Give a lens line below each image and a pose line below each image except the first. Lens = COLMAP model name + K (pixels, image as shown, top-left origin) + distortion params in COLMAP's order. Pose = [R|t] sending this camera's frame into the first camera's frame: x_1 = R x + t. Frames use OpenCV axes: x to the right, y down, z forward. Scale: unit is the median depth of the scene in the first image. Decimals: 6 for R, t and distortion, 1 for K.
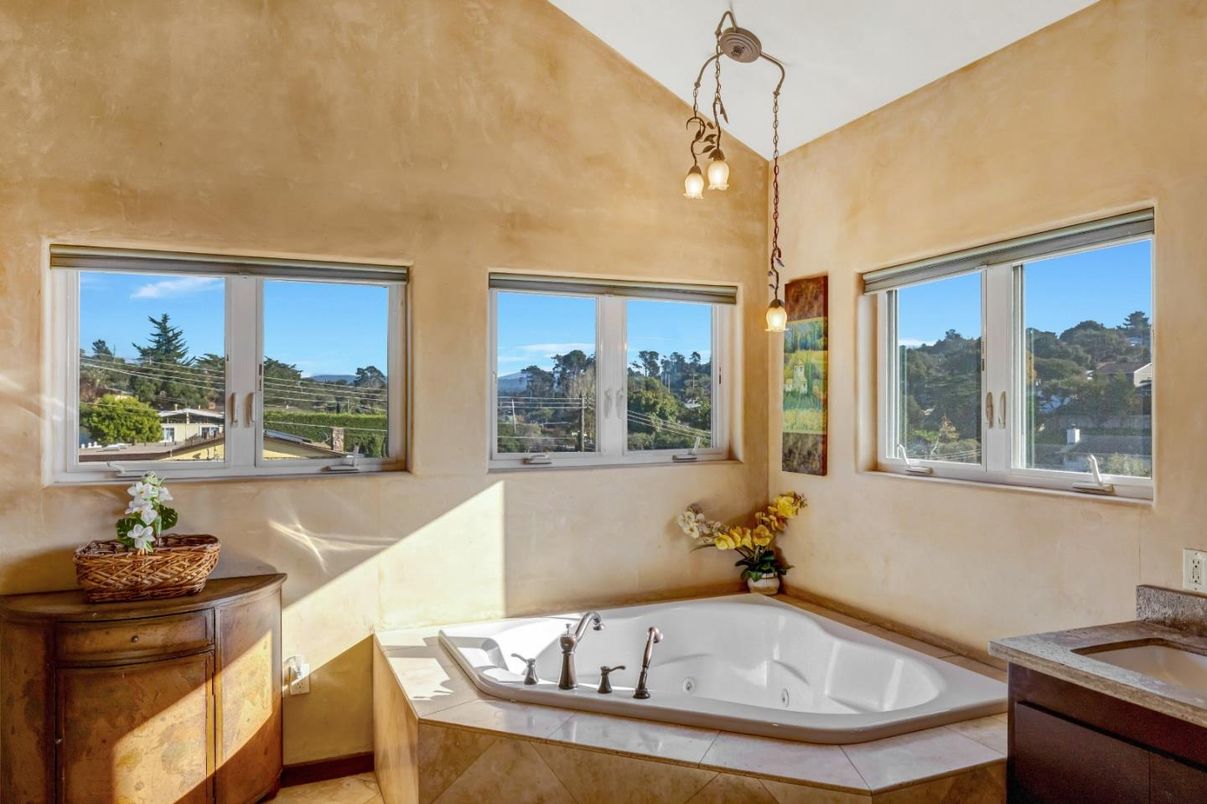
lens RADIAL K [[810.8, 0, 601.6], [0, 810.8, 405.5], [0, 0, 1]] dist [-0.001744, 0.001500]
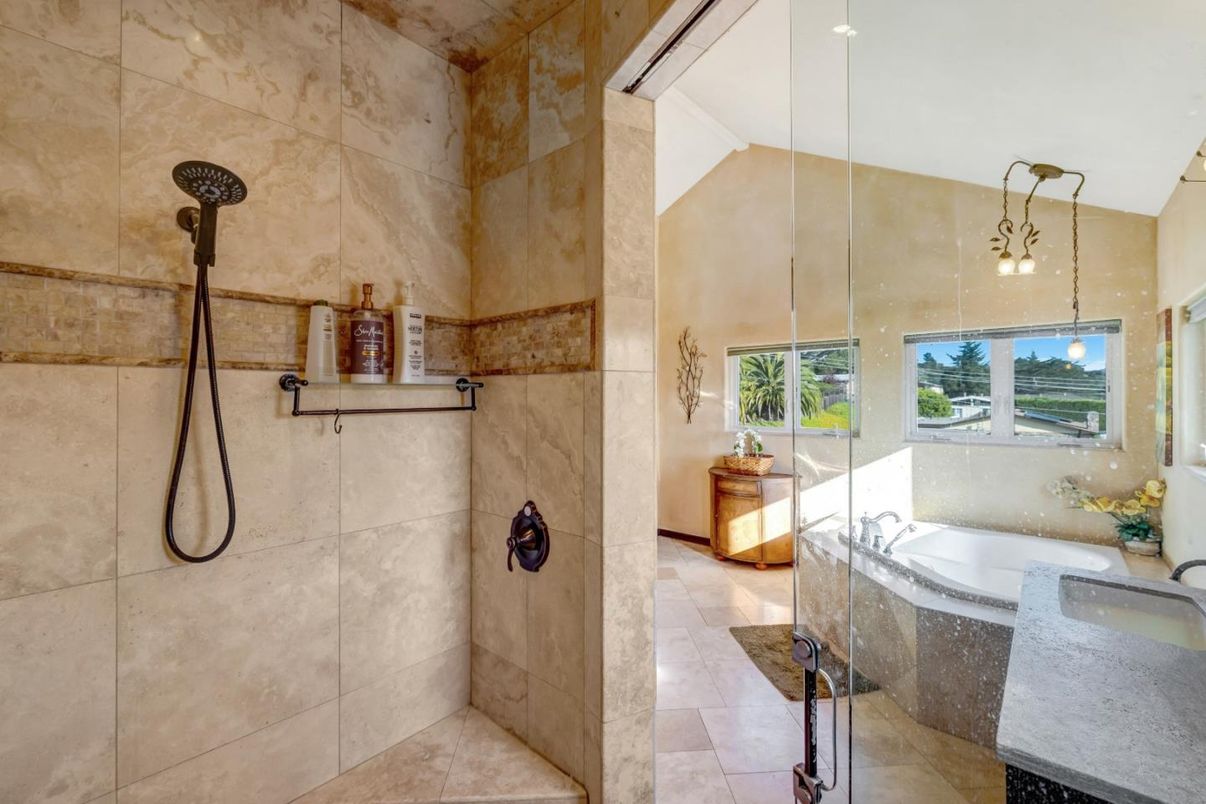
lens RADIAL K [[490.3, 0, 612.7], [0, 490.3, 389.9], [0, 0, 1]] dist [-0.004328, -0.000369]
pose [[0.443782, -0.010572, -0.896072, 0.624471], [0.003400, 0.999943, -0.010113, -0.030724], [0.896128, 0.001441, 0.443793, -0.127004]]
